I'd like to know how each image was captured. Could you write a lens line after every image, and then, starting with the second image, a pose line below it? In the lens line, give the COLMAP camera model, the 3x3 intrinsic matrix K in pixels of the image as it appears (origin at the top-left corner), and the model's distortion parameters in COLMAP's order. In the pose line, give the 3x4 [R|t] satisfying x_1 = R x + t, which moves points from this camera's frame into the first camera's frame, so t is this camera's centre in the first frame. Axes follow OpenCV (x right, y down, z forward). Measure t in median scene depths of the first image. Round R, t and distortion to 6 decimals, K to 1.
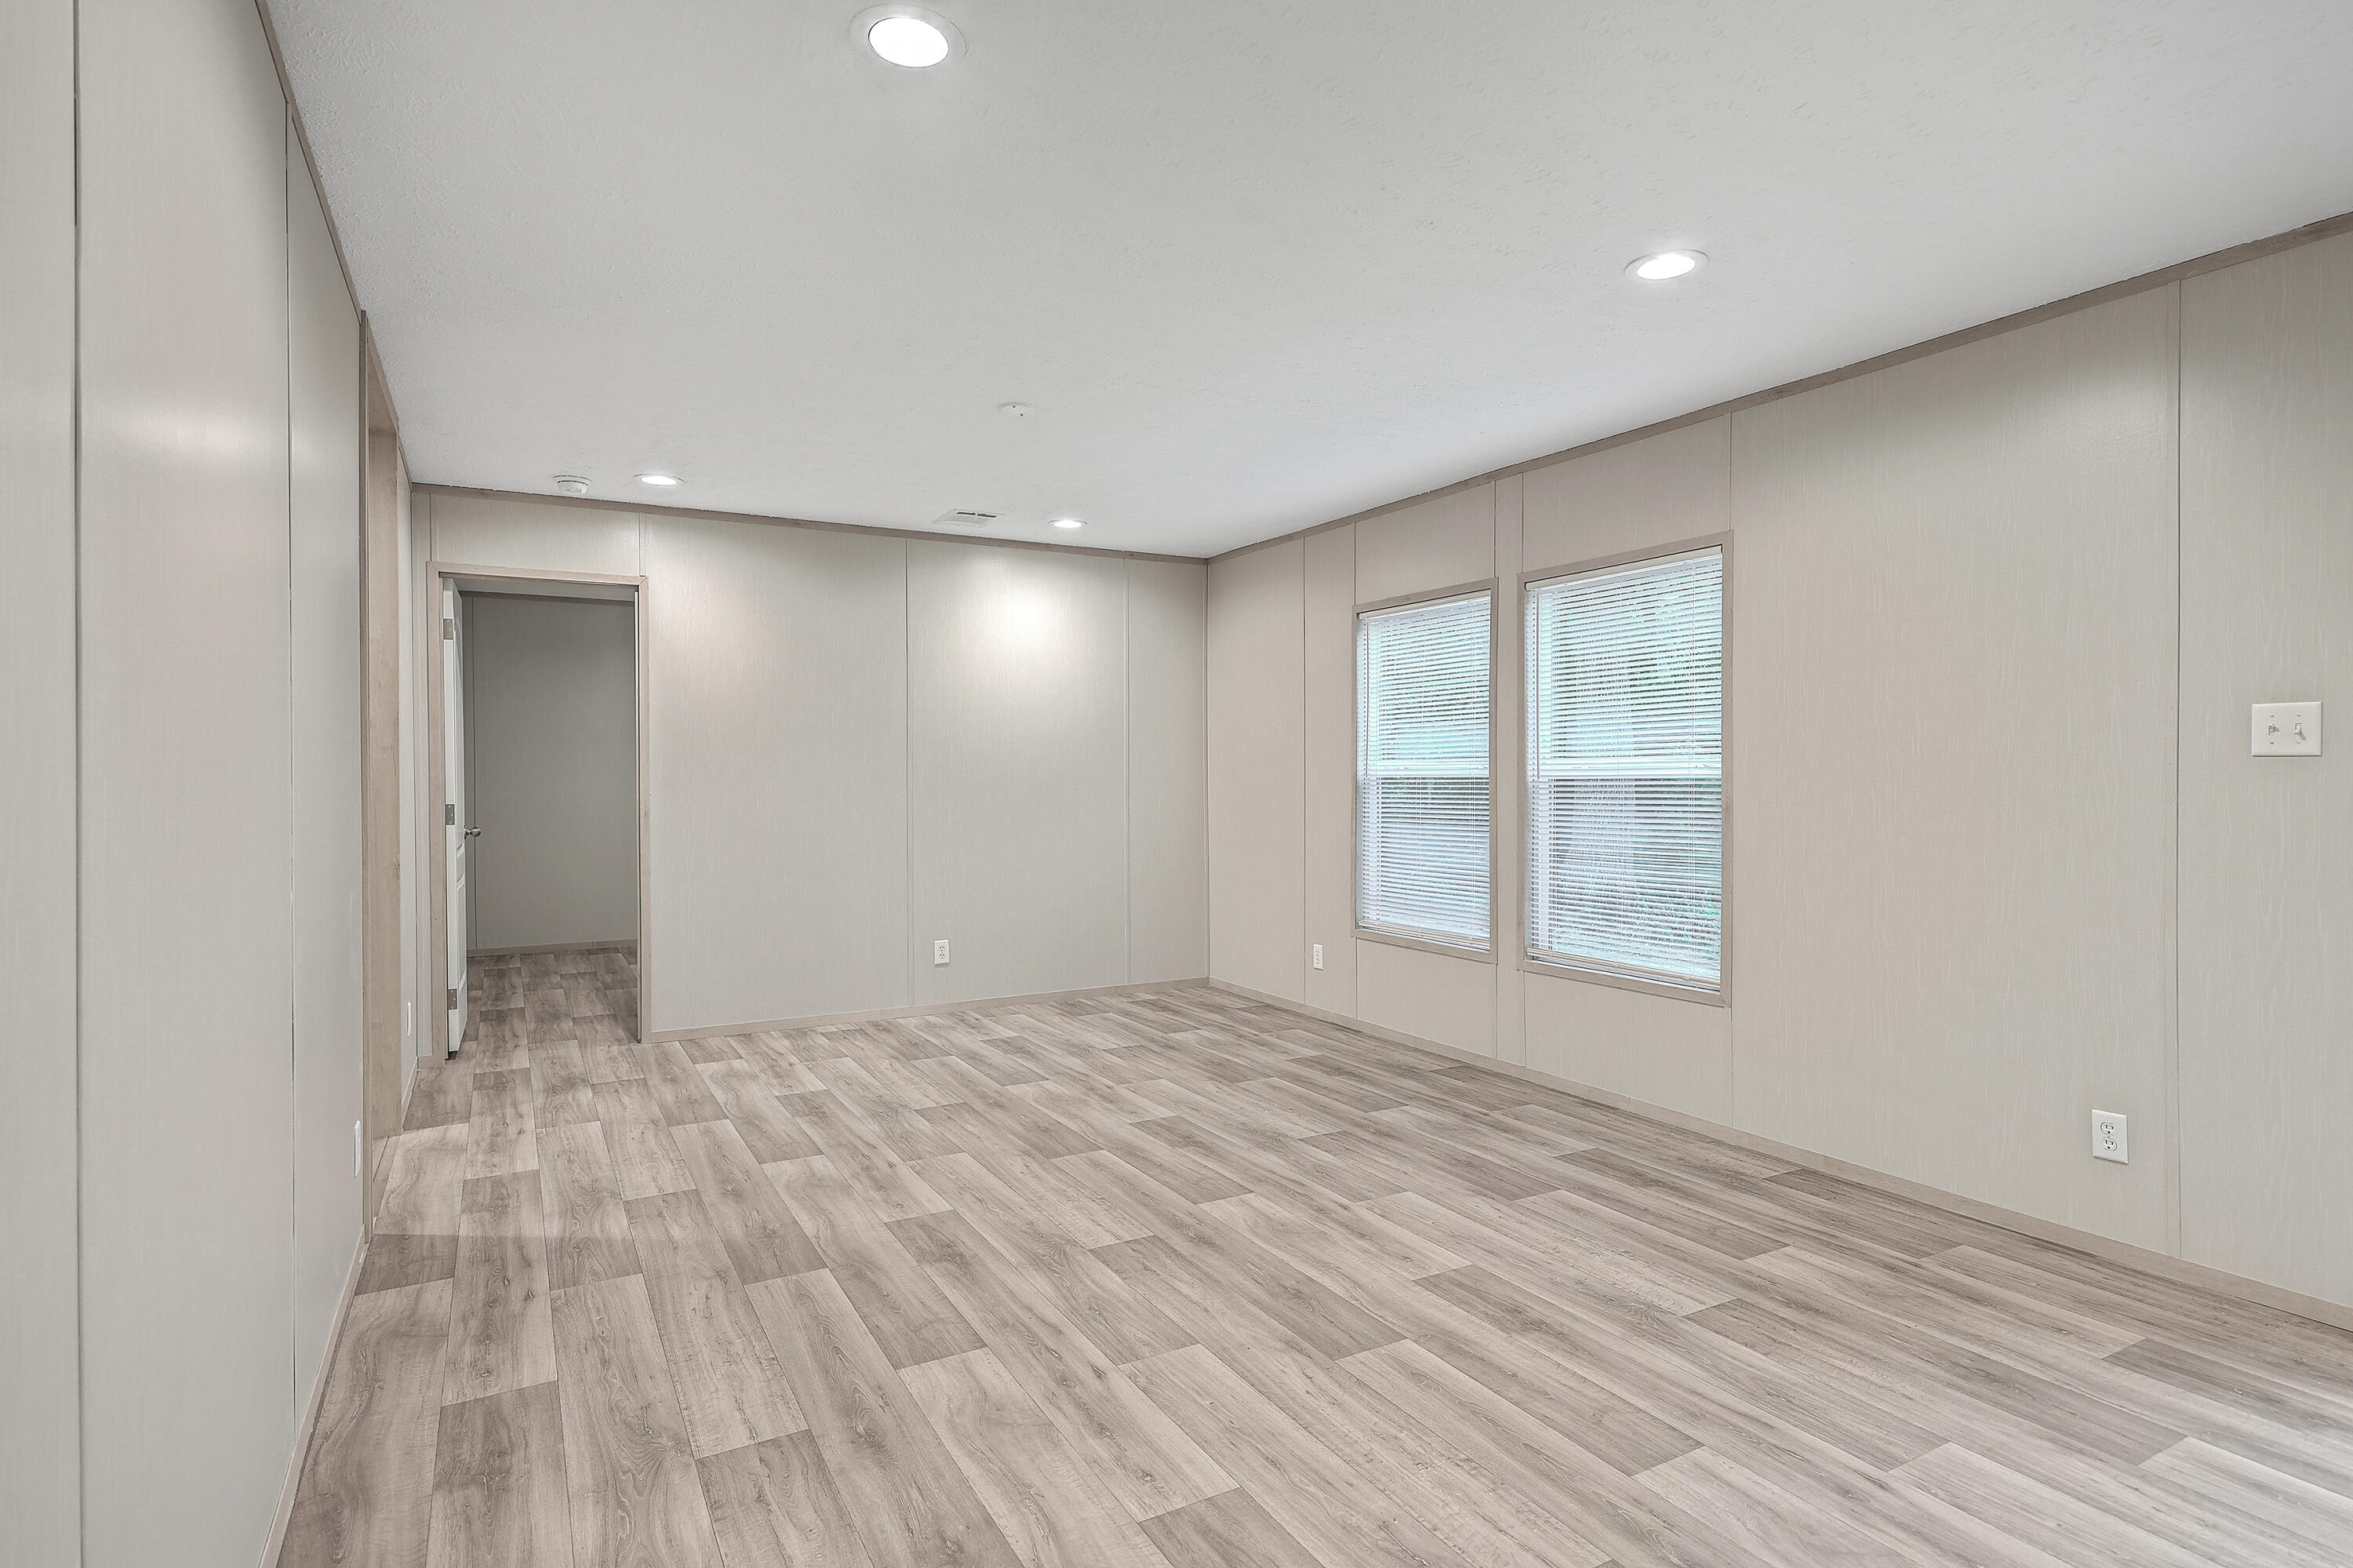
lens RADIAL K [[1194.9, 0, 1164.9], [0, 1194.9, 797.8], [0, 0, 1]] dist [-0.004365, 0.001317]
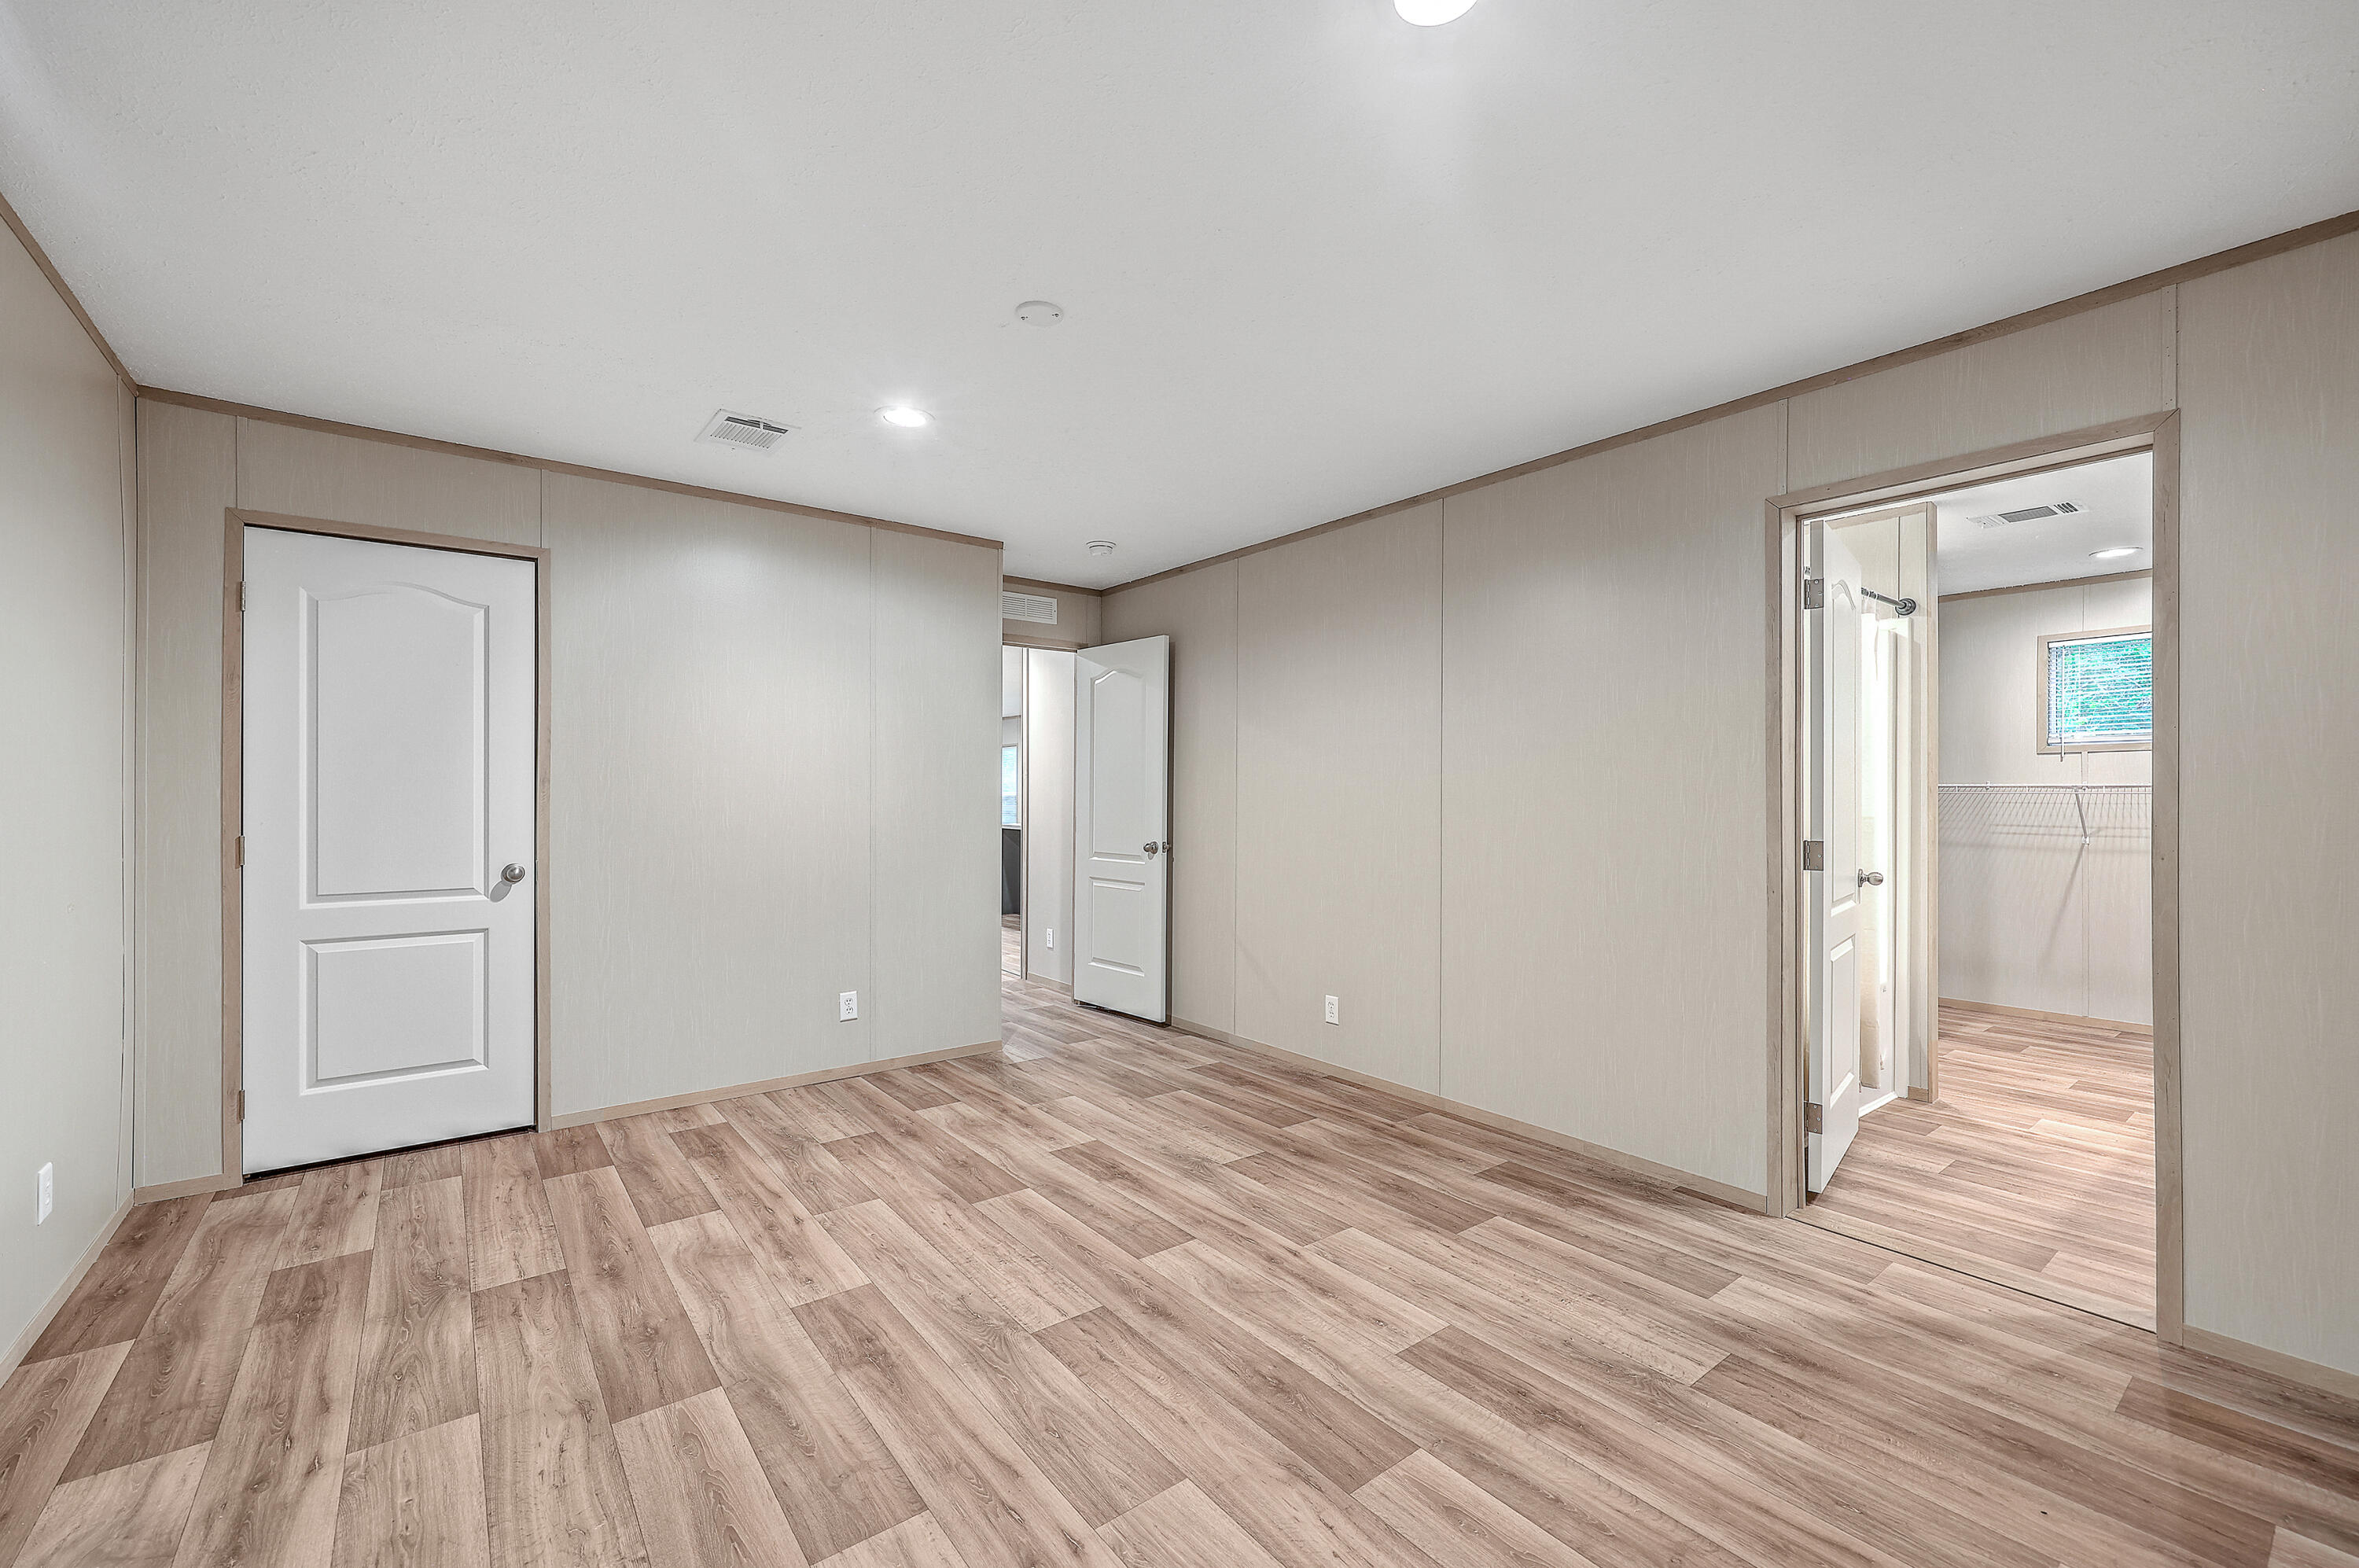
lens RADIAL K [[955.7, 0, 1158.0], [0, 955.7, 785.1], [0, 0, 1]] dist [-0.001258, 0.000231]
pose [[0.989837, 0.008168, 0.141971, -0.080101], [-0.003661, 0.999482, -0.031978, -0.006869], [-0.142159, 0.031133, 0.989354, 0.288169]]
